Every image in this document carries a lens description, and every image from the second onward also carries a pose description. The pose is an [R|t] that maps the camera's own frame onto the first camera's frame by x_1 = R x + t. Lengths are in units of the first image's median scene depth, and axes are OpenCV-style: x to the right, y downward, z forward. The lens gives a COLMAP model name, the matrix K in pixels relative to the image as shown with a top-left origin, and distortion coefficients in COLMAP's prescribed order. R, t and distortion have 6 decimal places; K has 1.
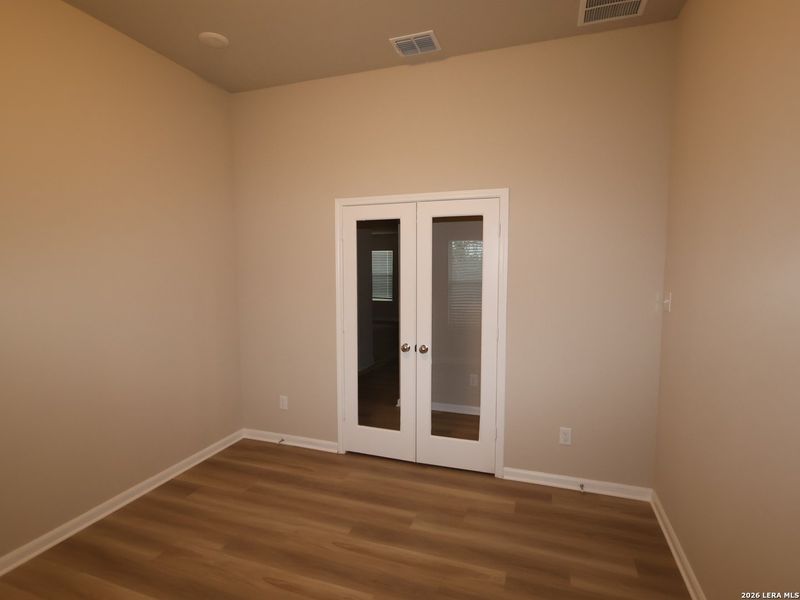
lens RADIAL K [[415.1, 0, 400.0], [0, 415.1, 300.0], [0, 0, 1]] dist [-0.000490, -0.000170]
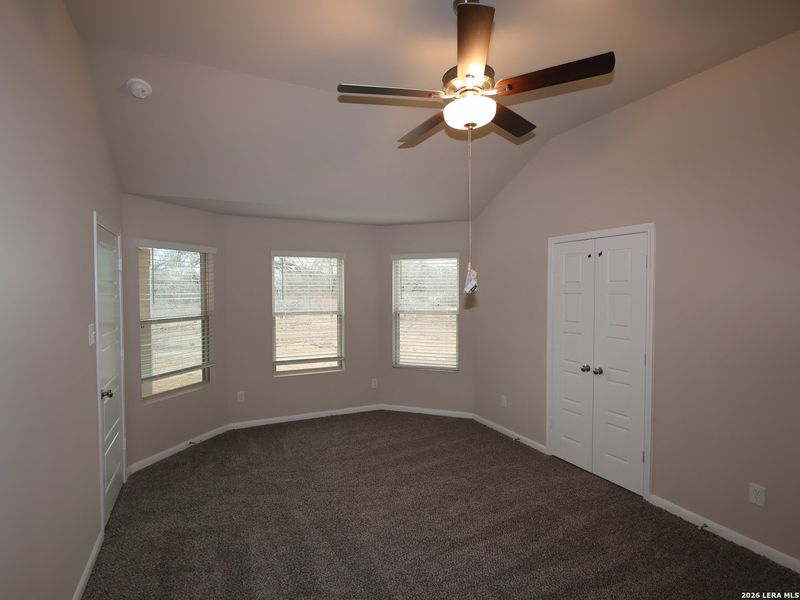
lens RADIAL K [[400.3, 0, 400.0], [0, 400.3, 300.0], [0, 0, 1]] dist [0.001038, 0.000120]
pose [[0.716781, 0.031549, -0.696585, 0.411044], [-0.077758, 0.996362, -0.034886, 0.011494], [0.692950, 0.079171, 0.716626, -0.137039]]
